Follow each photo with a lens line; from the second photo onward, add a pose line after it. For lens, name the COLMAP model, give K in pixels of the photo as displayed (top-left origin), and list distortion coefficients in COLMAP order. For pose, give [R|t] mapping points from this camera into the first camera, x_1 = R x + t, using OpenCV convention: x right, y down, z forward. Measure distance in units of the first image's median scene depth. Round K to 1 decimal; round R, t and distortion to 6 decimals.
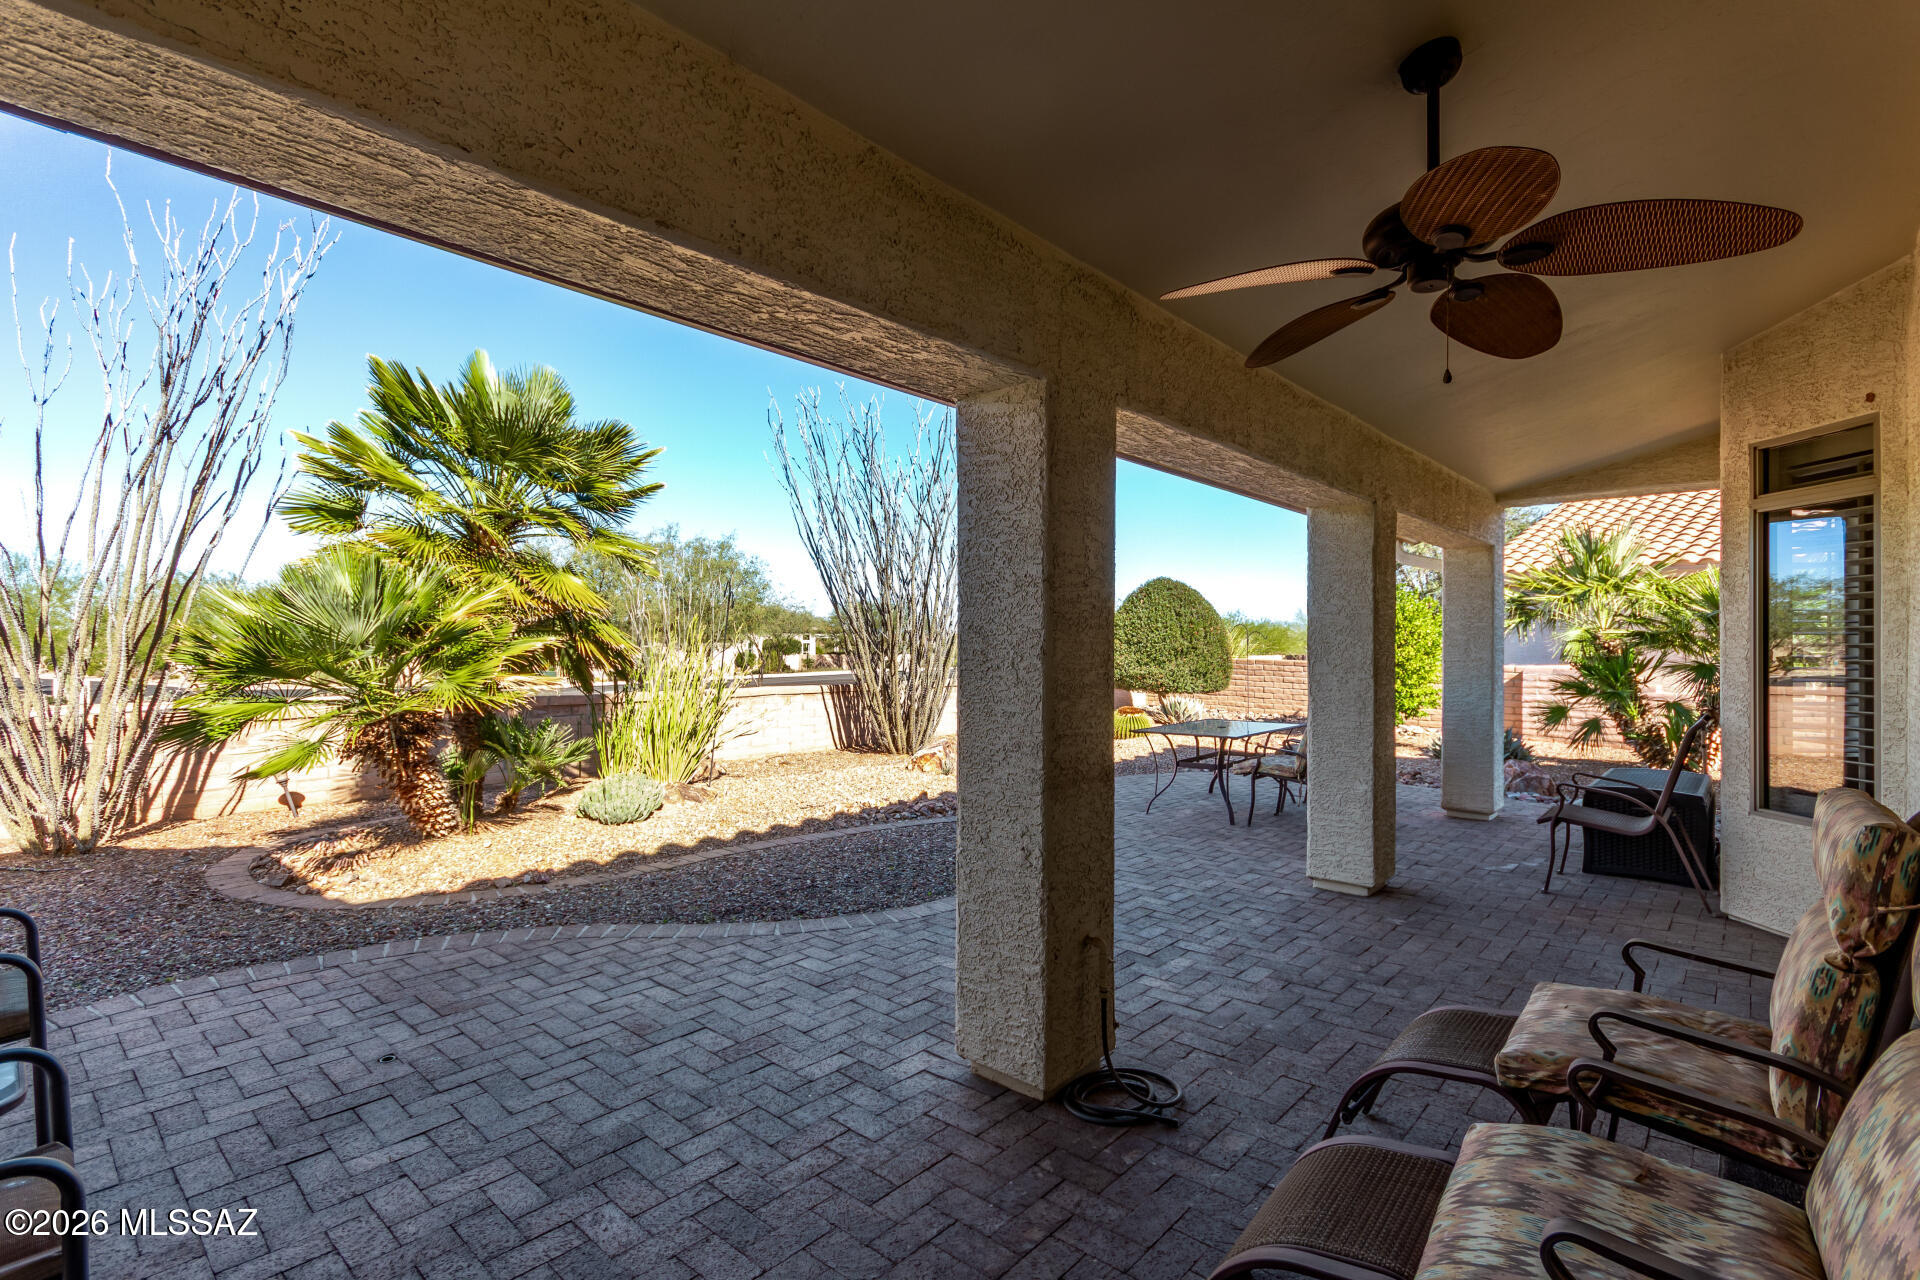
lens RADIAL K [[887.9, 0, 975.5], [0, 887.9, 641.3], [0, 0, 1]] dist [-0.006410, 0.000480]
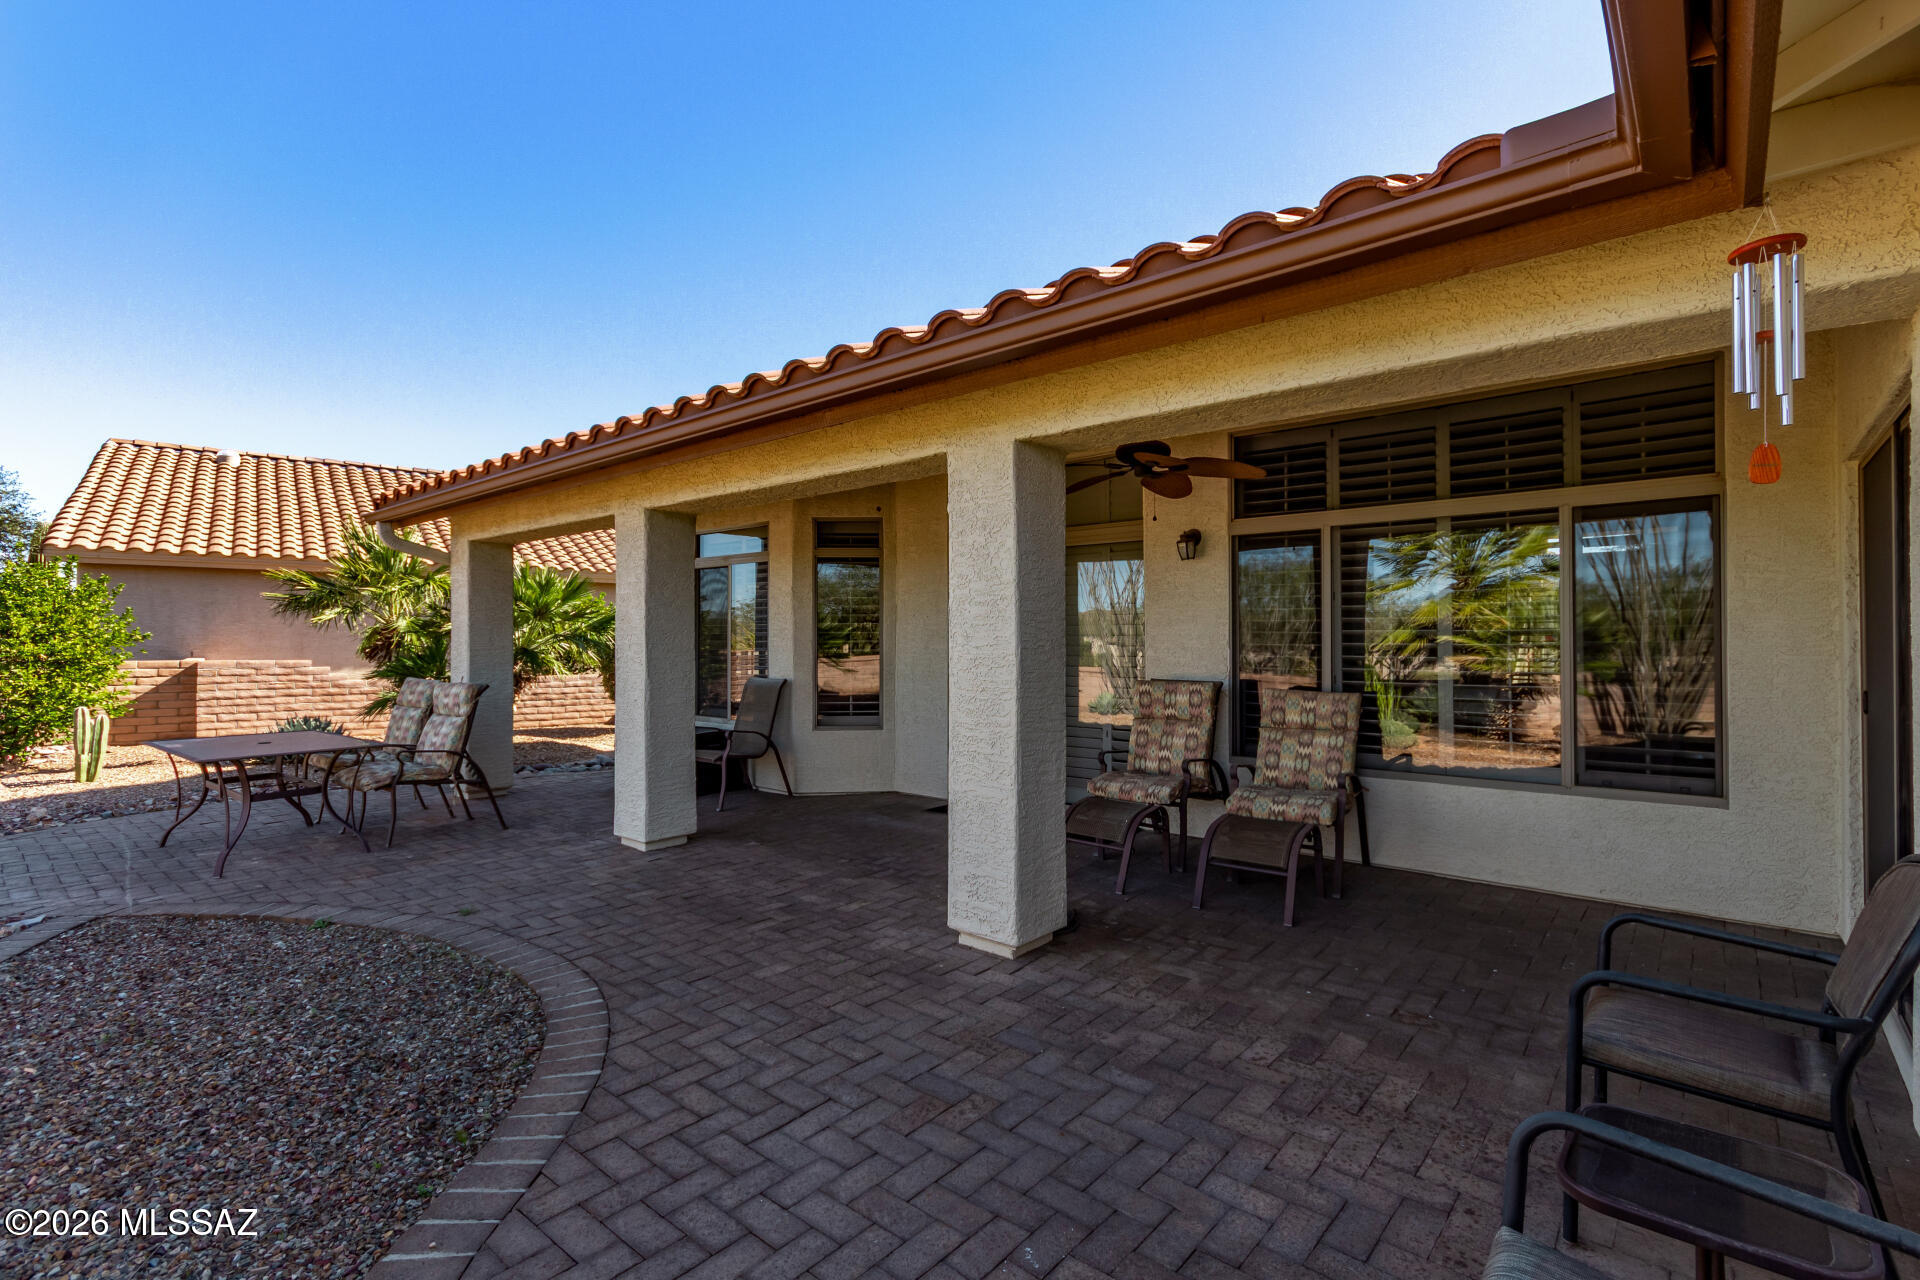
lens RADIAL K [[887.9, 0, 974.7], [0, 887.9, 635.2], [0, 0, 1]] dist [-0.006410, 0.000480]
pose [[-0.022204, -0.002022, 0.999751, -1.007505], [0.000923, 0.999997, 0.002043, 0.005952], [-0.999753, 0.000968, -0.022202, 0.836496]]
